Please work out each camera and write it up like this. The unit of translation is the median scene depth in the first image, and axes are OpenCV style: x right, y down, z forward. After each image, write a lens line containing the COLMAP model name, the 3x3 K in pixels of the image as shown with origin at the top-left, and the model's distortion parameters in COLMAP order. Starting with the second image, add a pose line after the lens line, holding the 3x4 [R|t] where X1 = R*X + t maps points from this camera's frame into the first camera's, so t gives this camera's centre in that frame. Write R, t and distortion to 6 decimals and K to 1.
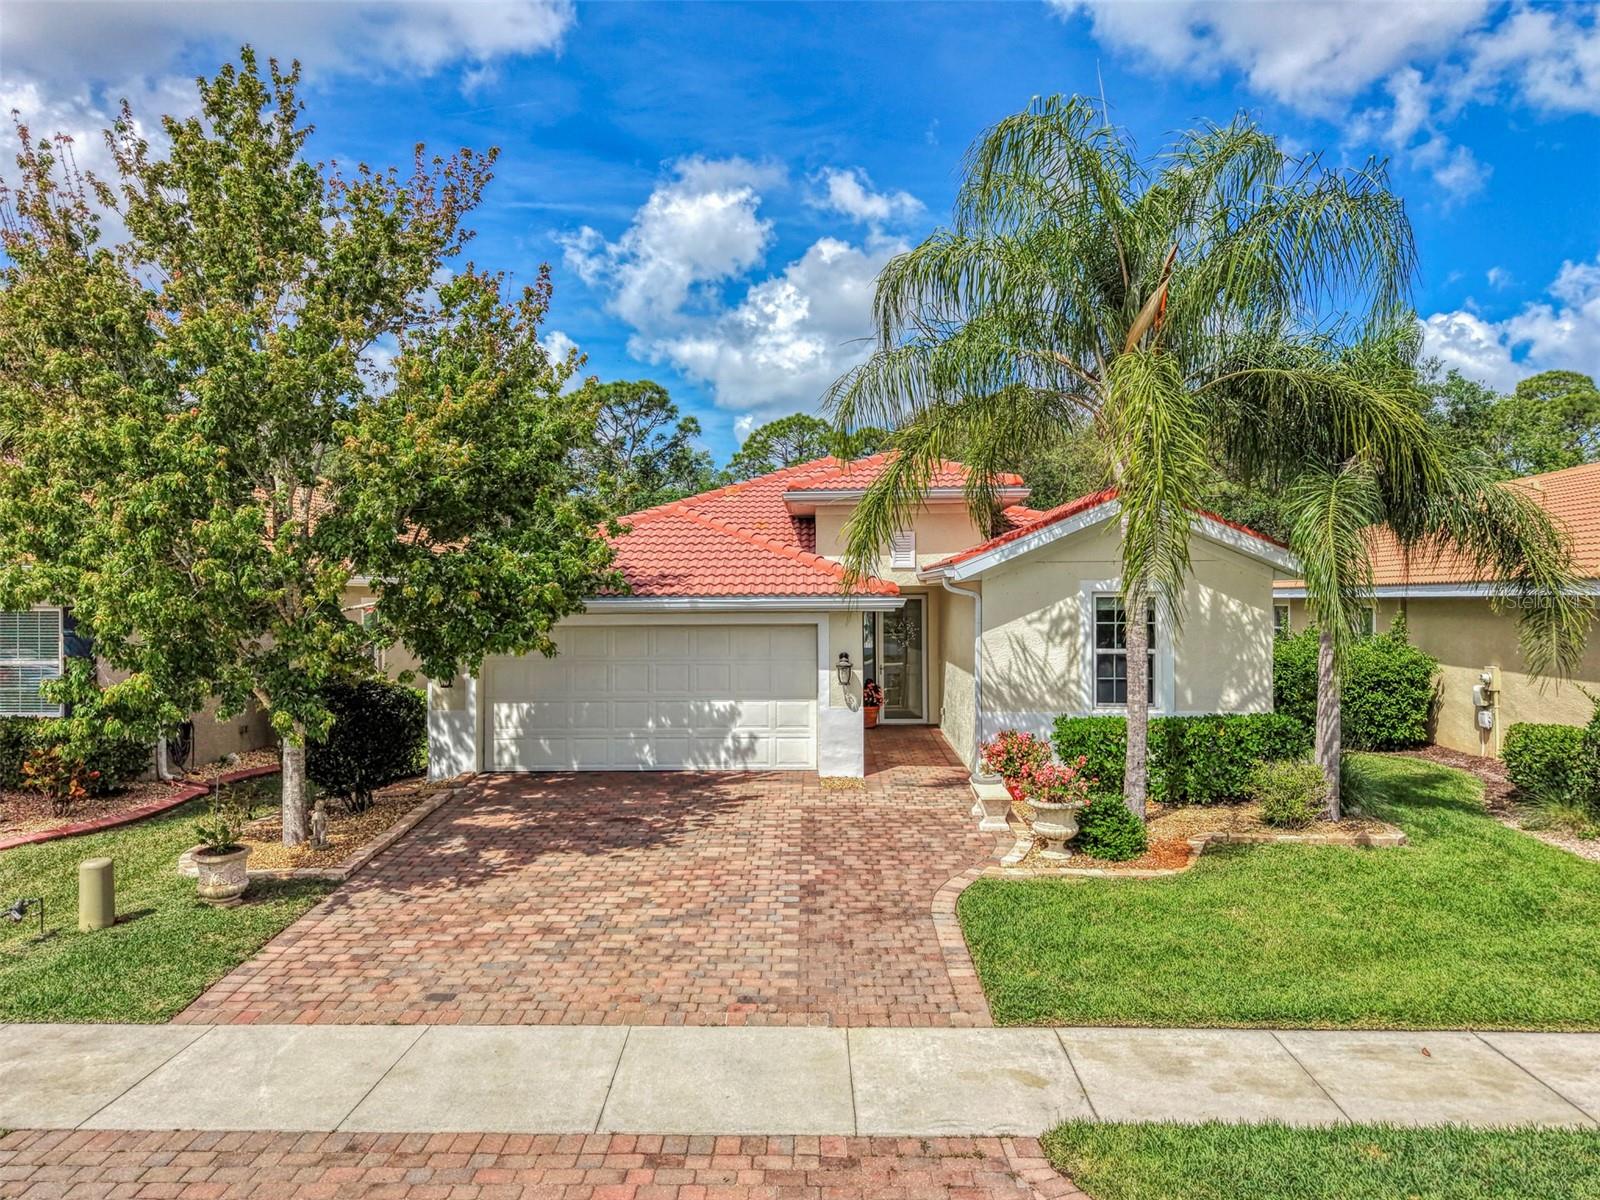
lens RADIAL K [[1101.2, 0, 797.4], [0, 1101.2, 582.5], [0, 0, 1]] dist [0.007576, -0.003069]
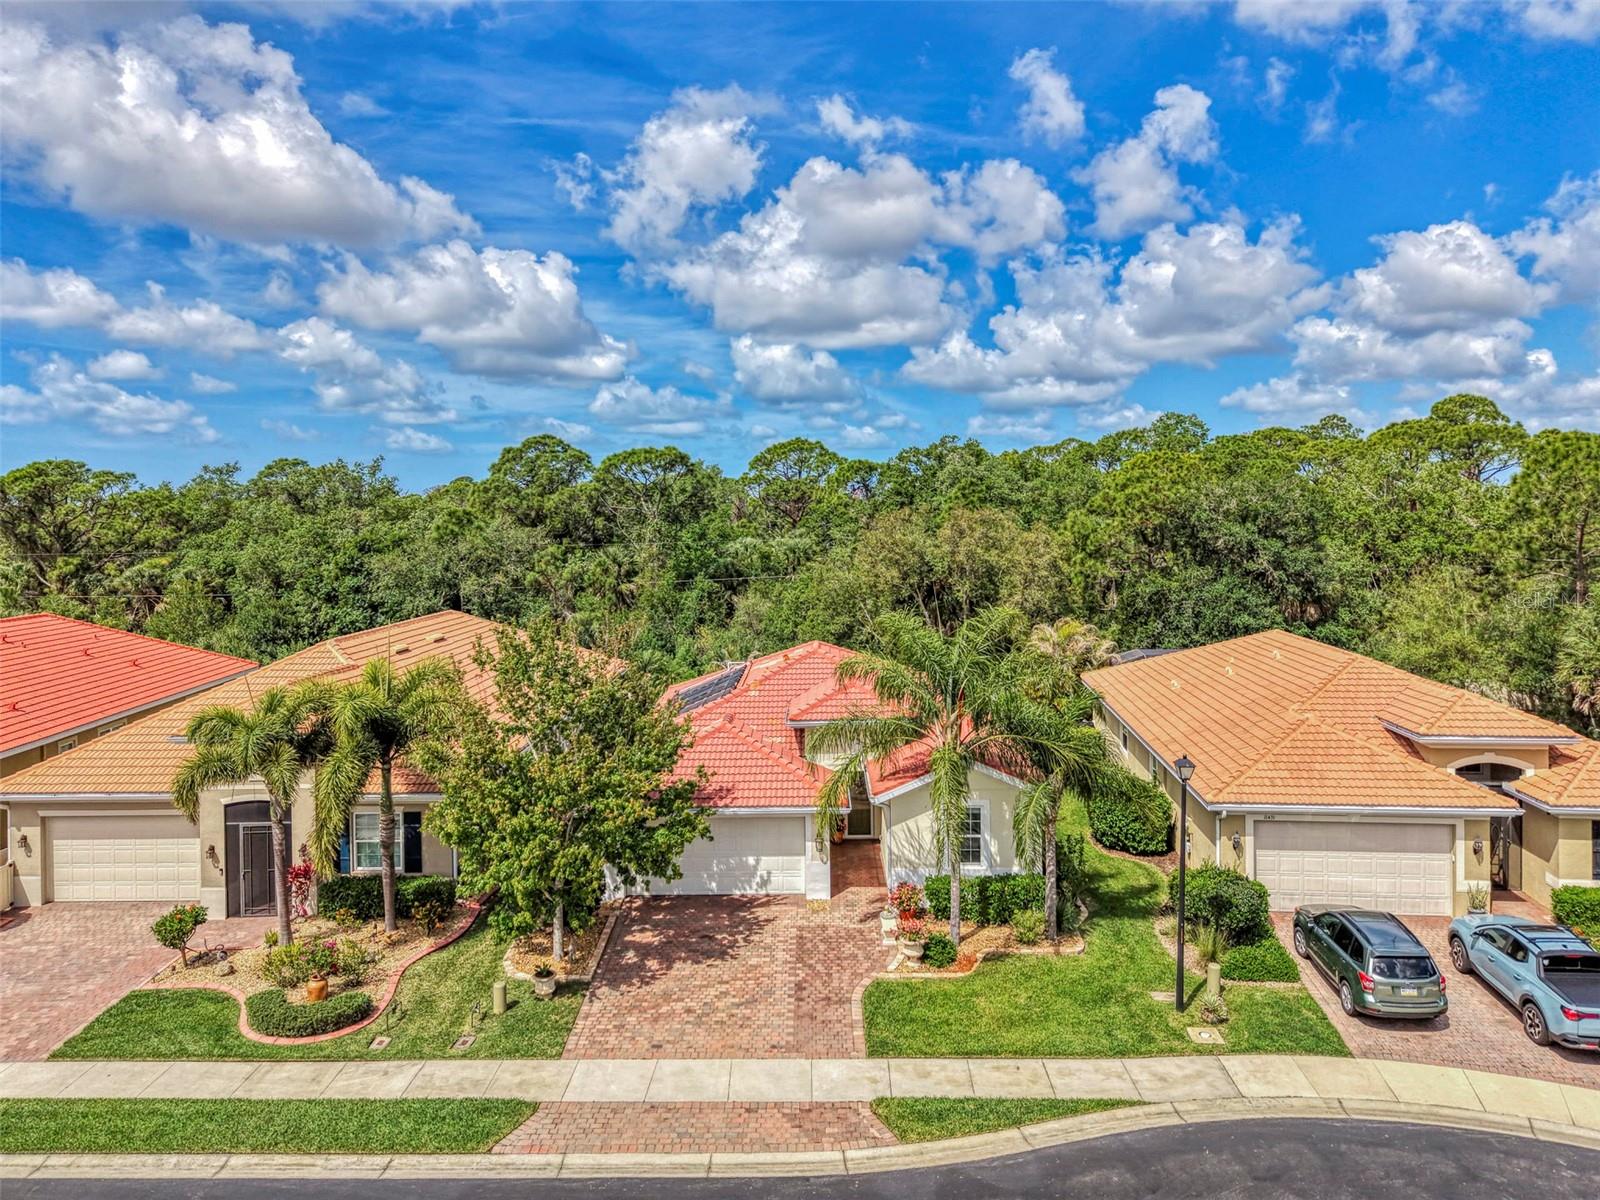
lens RADIAL K [[1121.2, 0, 795.5], [0, 1121.2, 578.3], [0, 0, 1]] dist [-0.000221, -0.000810]
pose [[0.999930, -0.010670, -0.005073, 0.022926], [0.011004, 0.997401, 0.071209, -0.696139], [0.004300, -0.071260, 0.997449, -1.192830]]
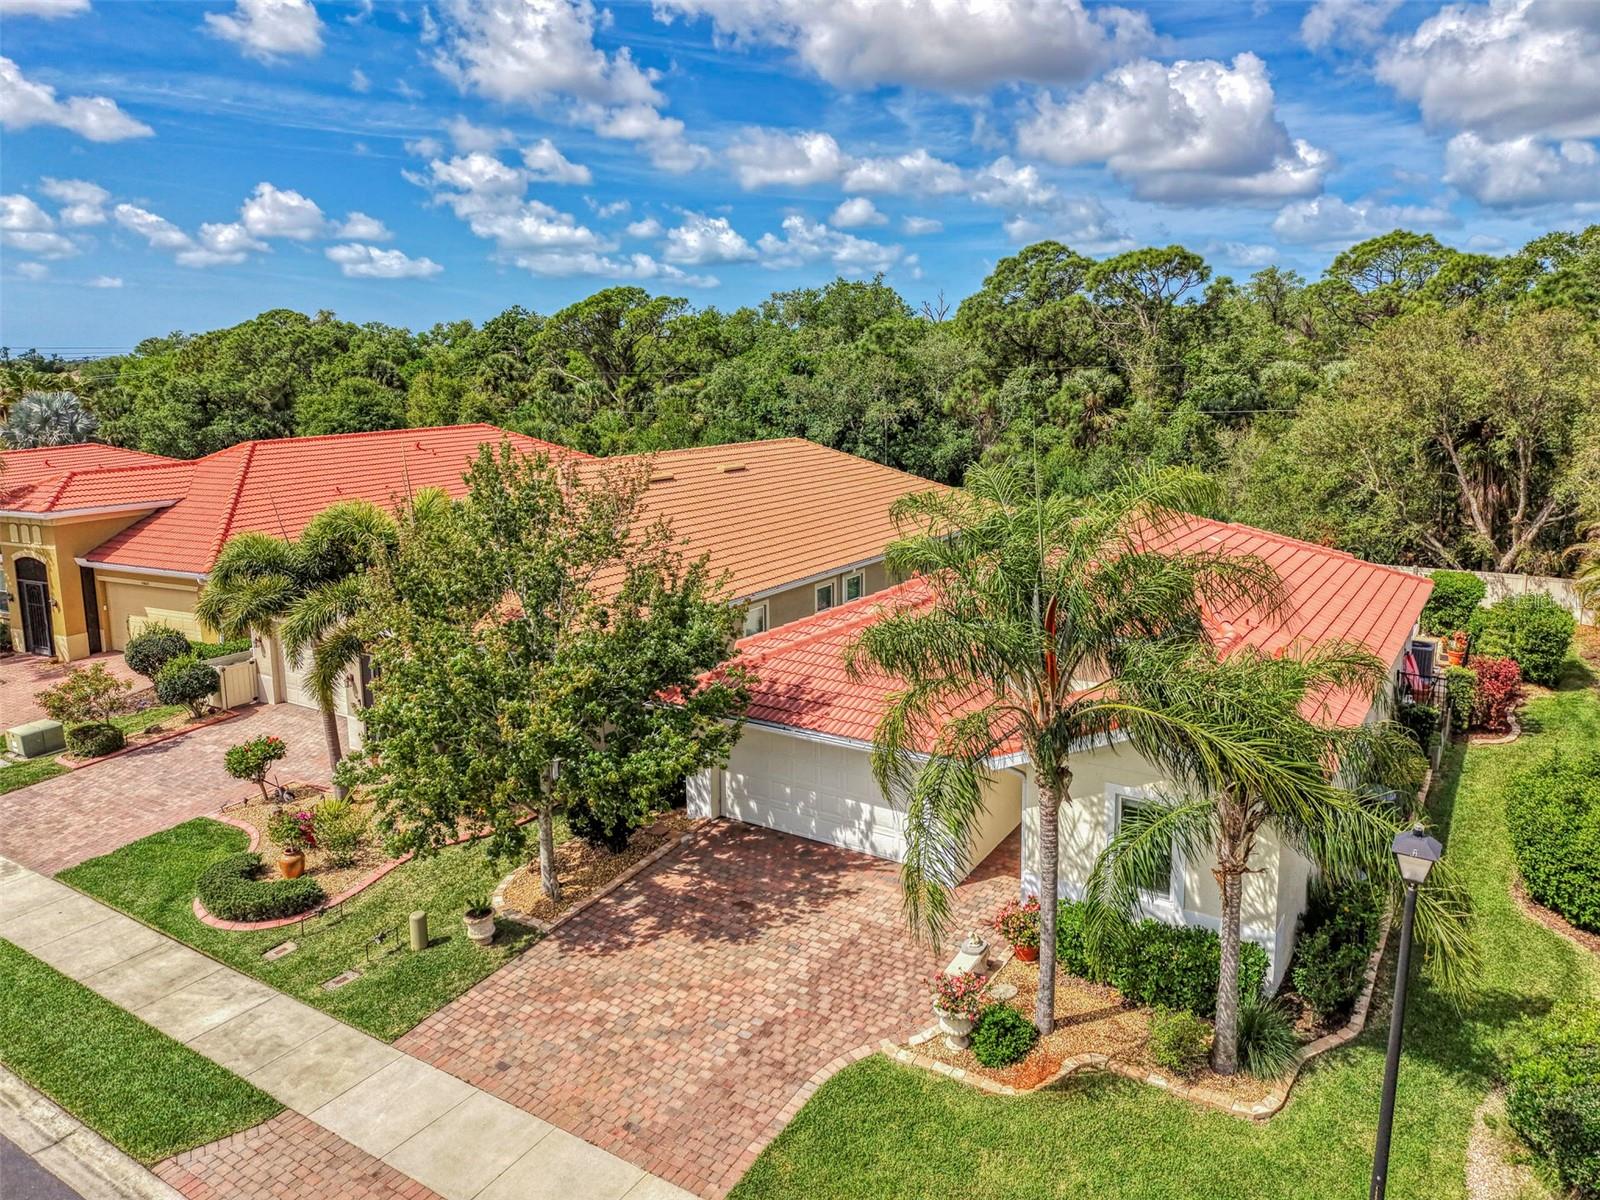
lens RADIAL K [[1103.0, 0, 850.8], [0, 1103.0, 574.3], [0, 0, 1]] dist [0.004227, -0.000073]
pose [[0.856018, 0.091285, -0.508822, 0.776460], [0.019534, 0.977871, 0.208297, -0.597974], [0.516576, -0.188245, 0.835292, -0.054938]]
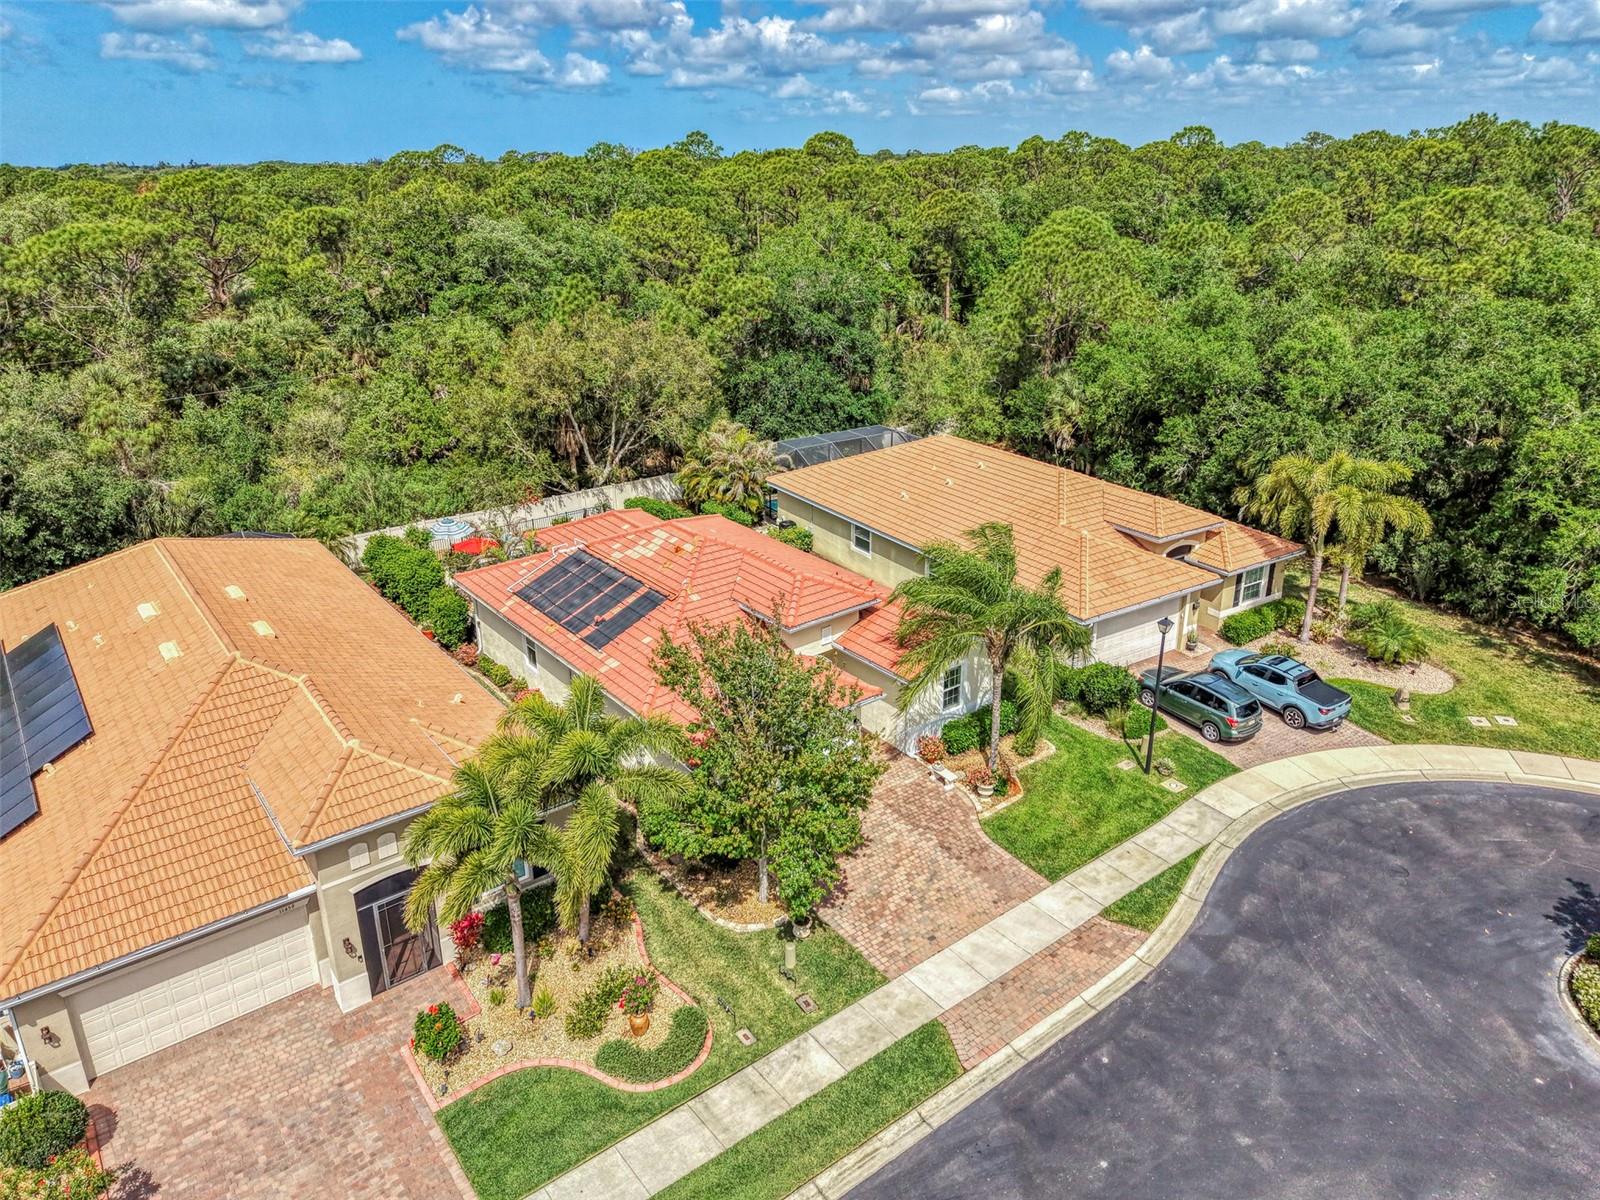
lens RADIAL K [[1101.2, 0, 797.4], [0, 1101.2, 582.5], [0, 0, 1]] dist [0.007576, -0.003069]
pose [[0.779992, -0.237128, 0.579122, -1.766173], [0.000425, 0.925628, 0.378435, -1.435603], [-0.625789, -0.294930, 0.722083, -0.638893]]
